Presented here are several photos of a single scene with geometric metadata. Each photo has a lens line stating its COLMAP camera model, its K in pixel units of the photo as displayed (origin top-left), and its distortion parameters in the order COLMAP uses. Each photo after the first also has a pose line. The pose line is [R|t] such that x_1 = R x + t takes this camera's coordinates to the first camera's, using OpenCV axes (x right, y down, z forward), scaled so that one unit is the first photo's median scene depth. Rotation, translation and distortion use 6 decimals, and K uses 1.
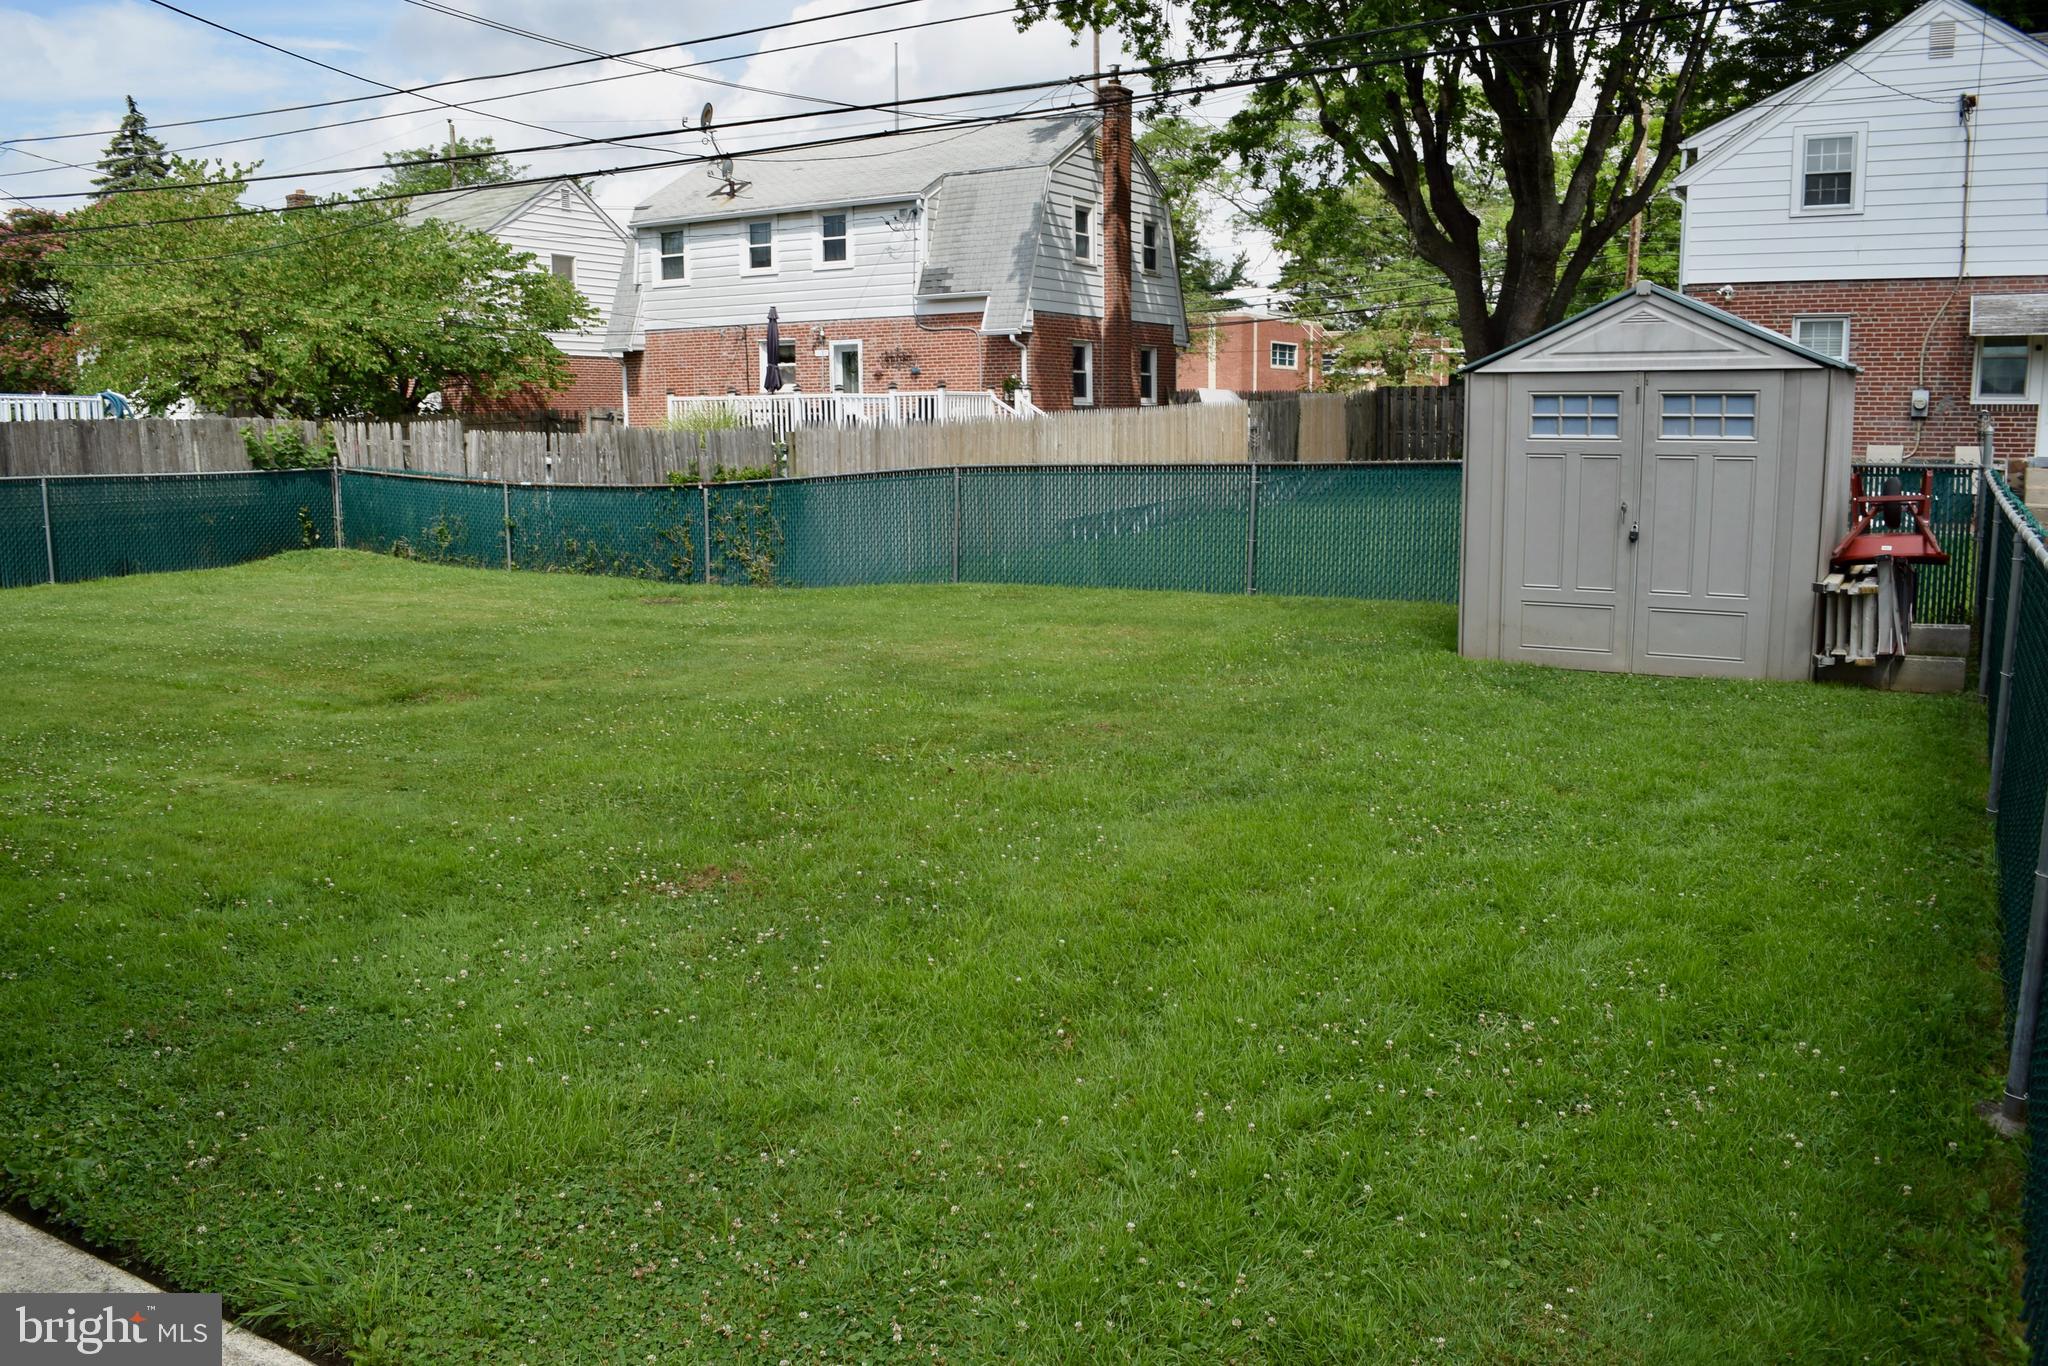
lens RADIAL K [[1618.4, 0, 1020.4], [0, 1618.4, 685.6], [0, 0, 1]] dist [-0.087519, 0.016011]
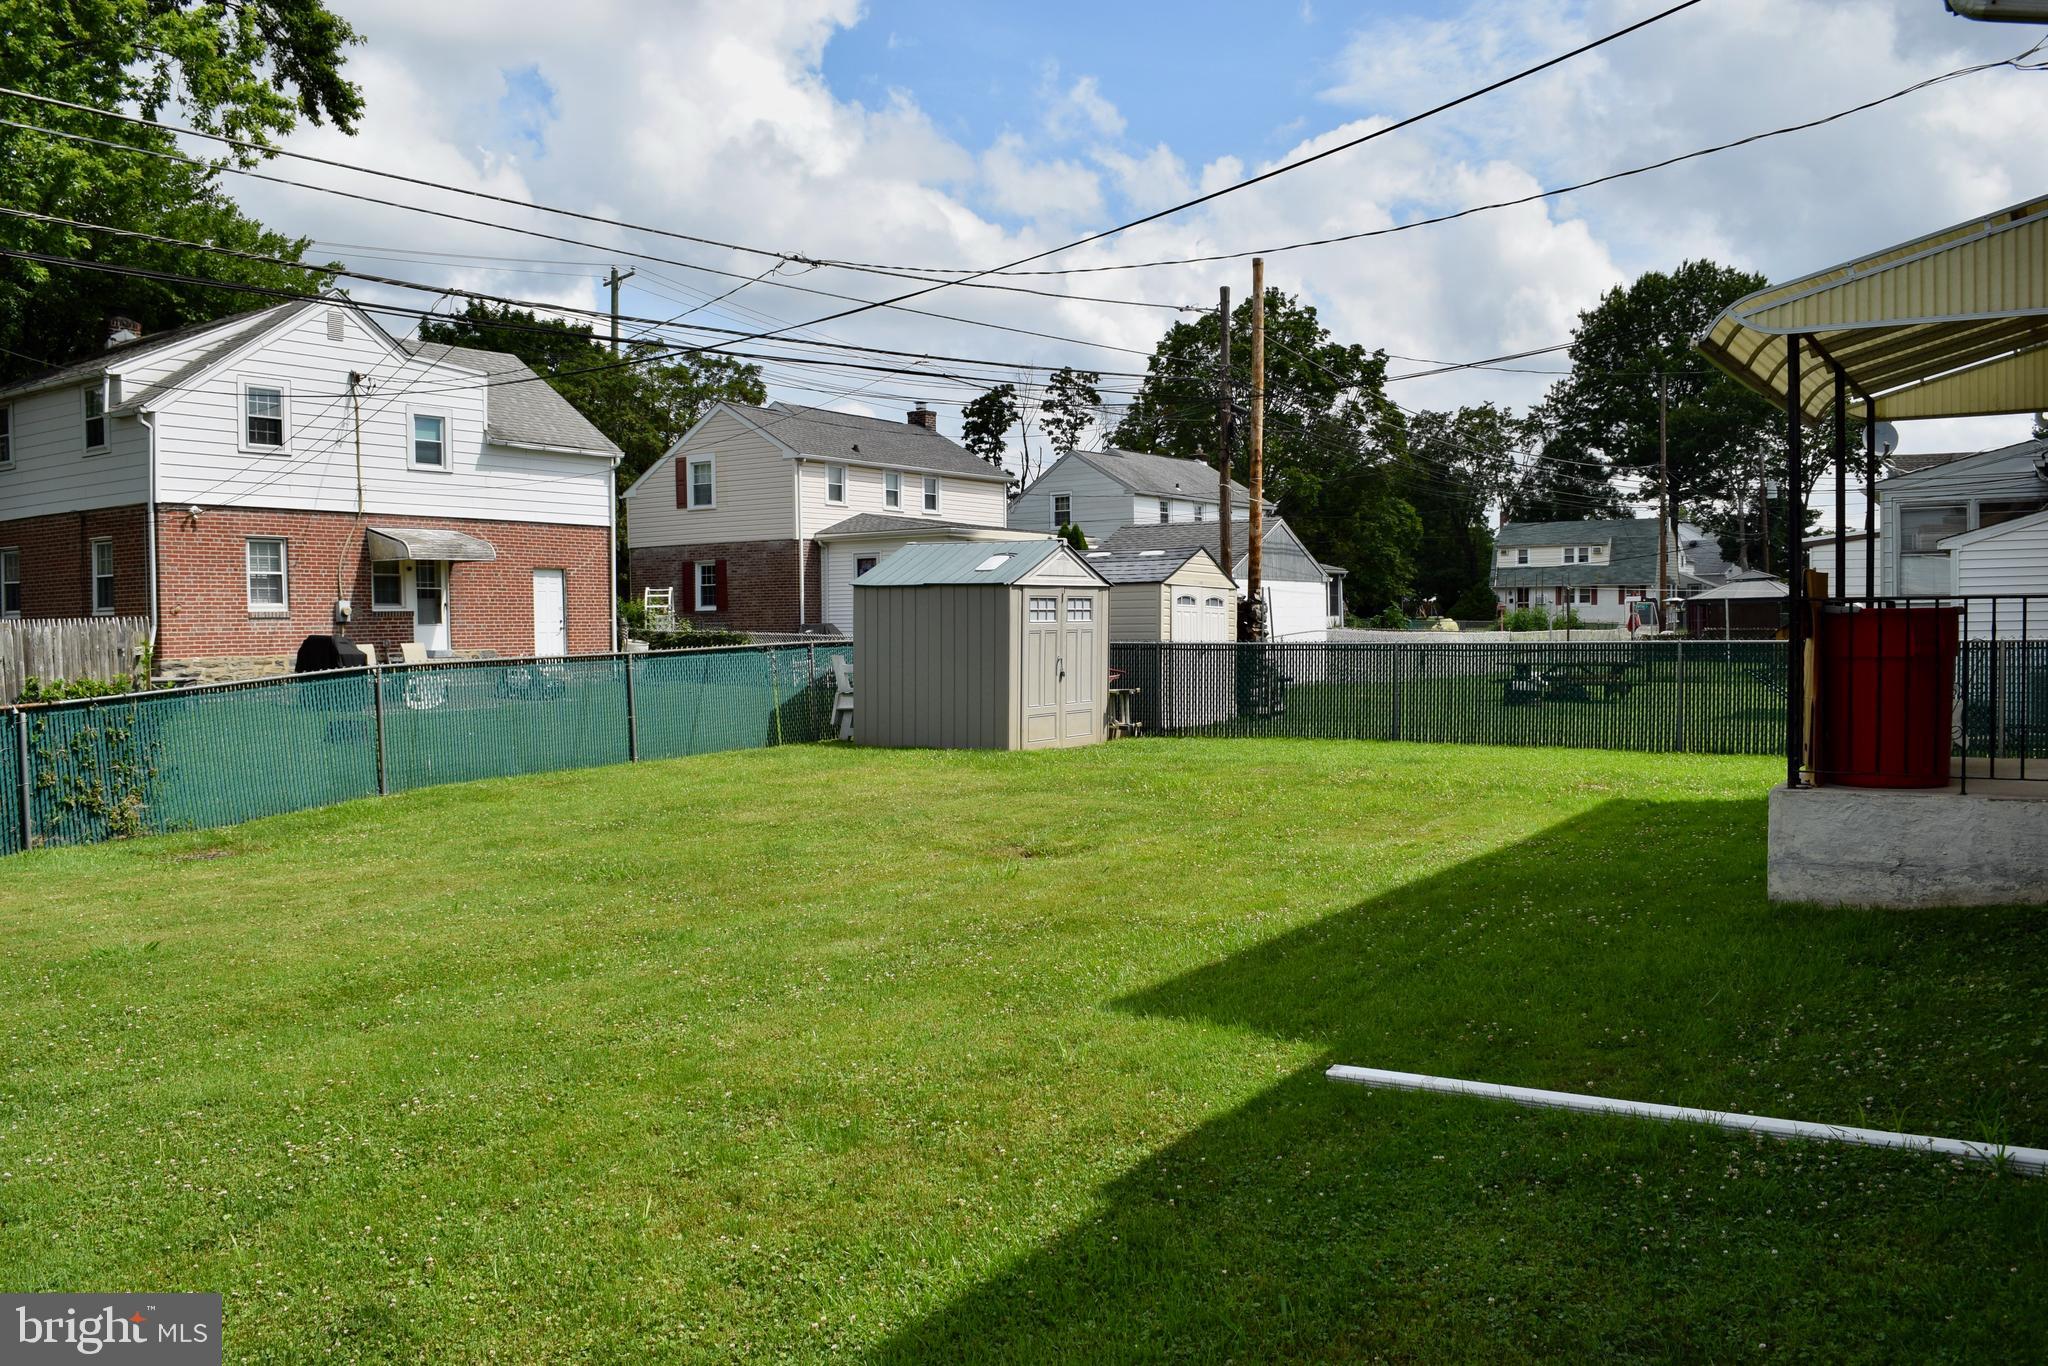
lens RADIAL K [[1618.4, 0, 1011.5], [0, 1618.4, 688.6], [0, 0, 1]] dist [-0.087519, 0.016011]
pose [[0.062920, -0.033666, 0.997451, -0.660386], [0.173532, 0.984576, 0.022285, -0.056860], [-0.982816, 0.171687, 0.067791, 0.412476]]
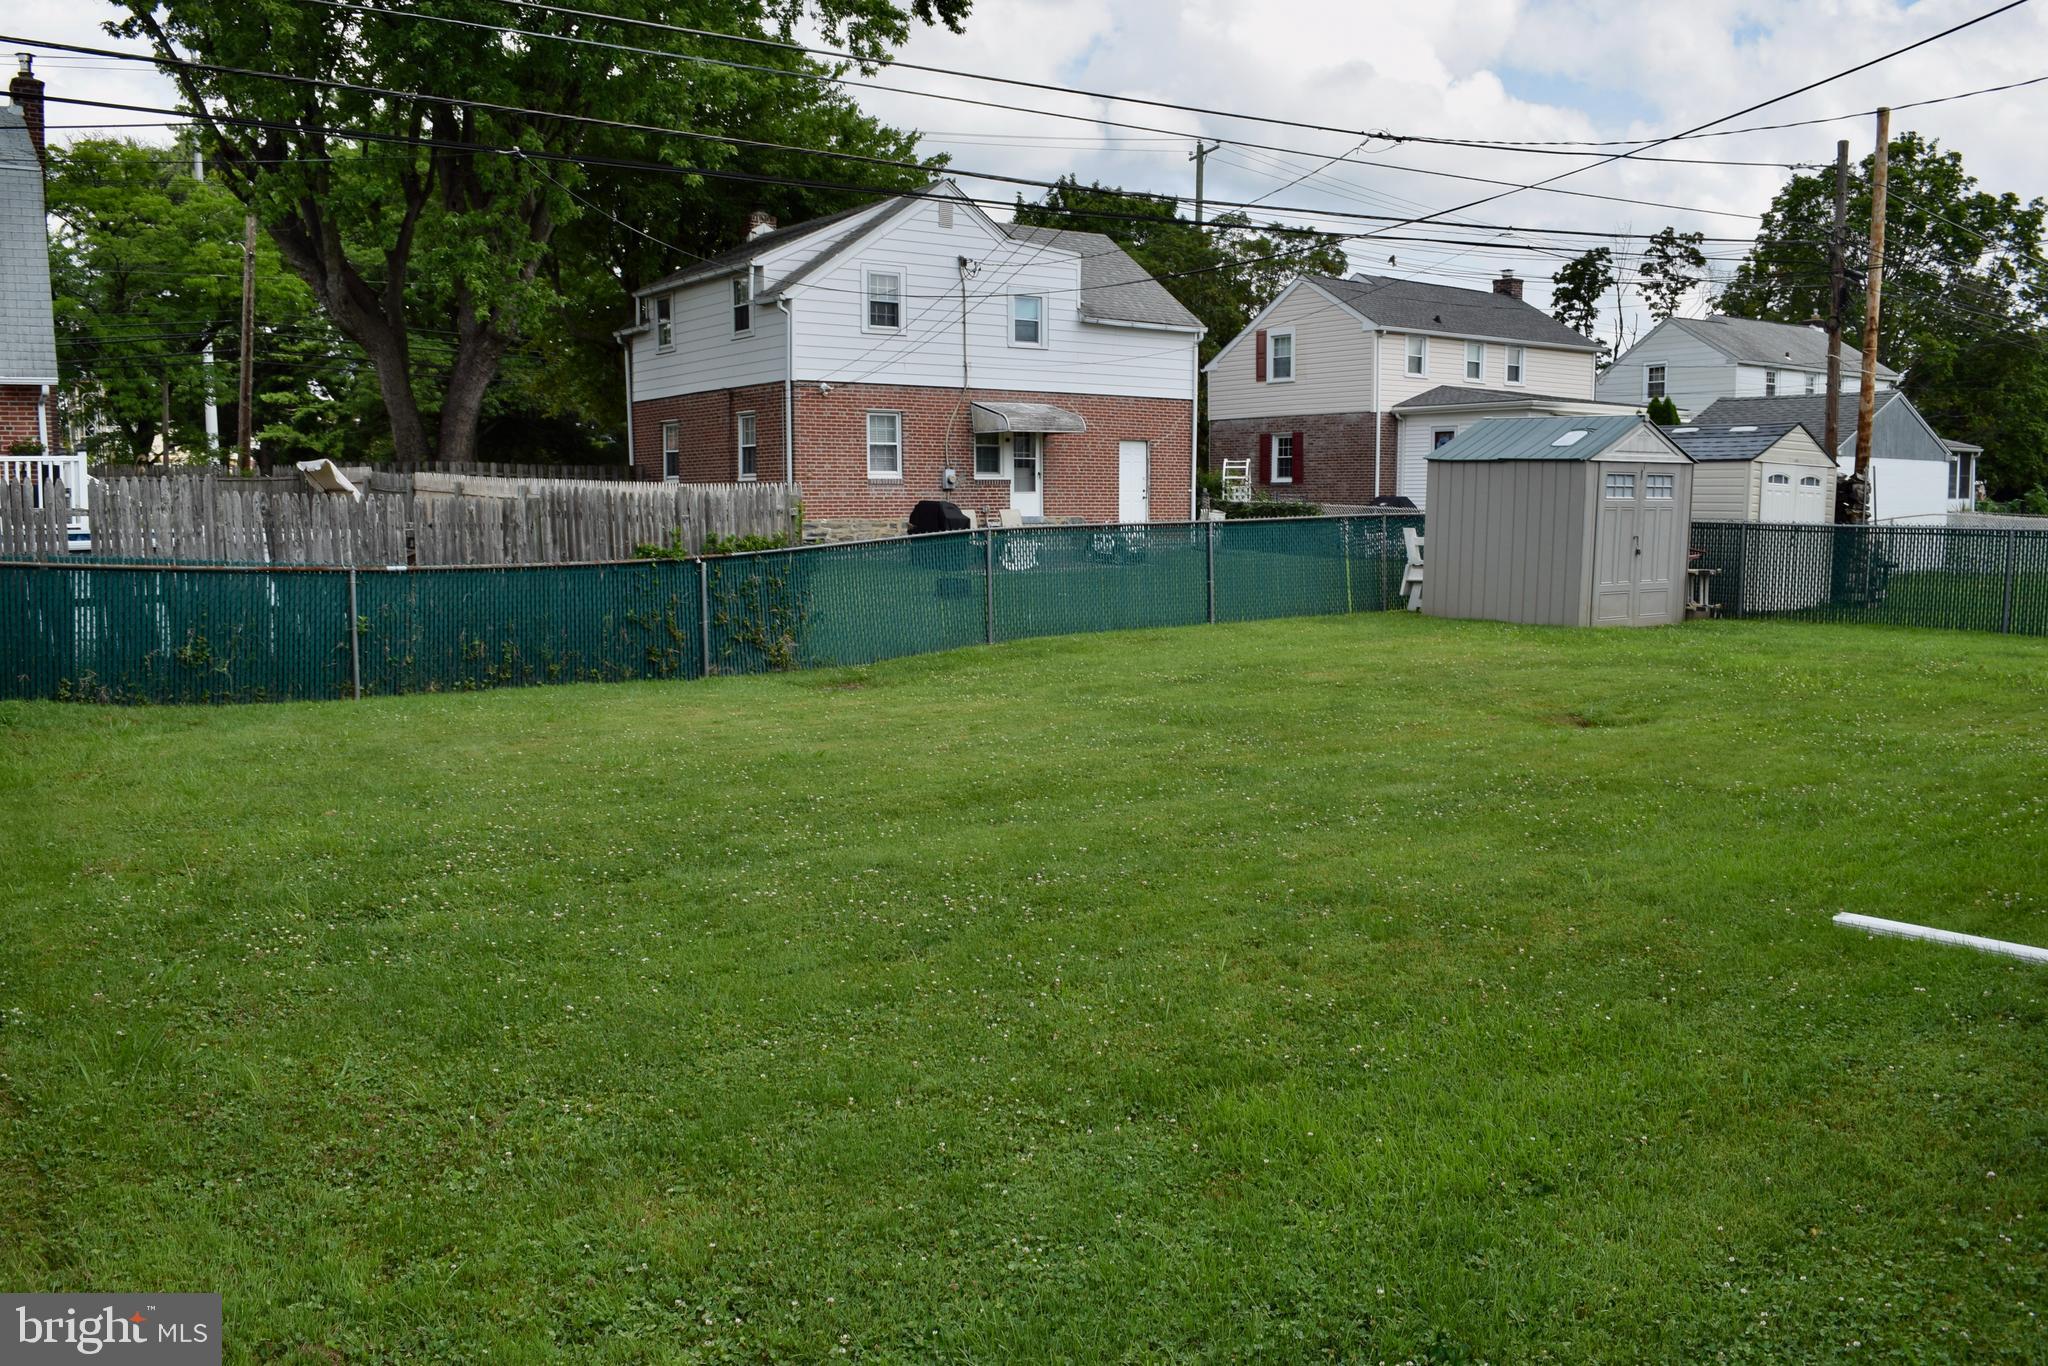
lens RADIAL K [[1618.4, 0, 1016.2], [0, 1618.4, 677.4], [0, 0, 1]] dist [-0.087519, 0.016011]
pose [[0.399738, -0.093970, 0.911800, -0.700639], [0.146845, 0.988449, 0.037492, -0.054983], [-0.904791, 0.118906, 0.408919, 0.403683]]
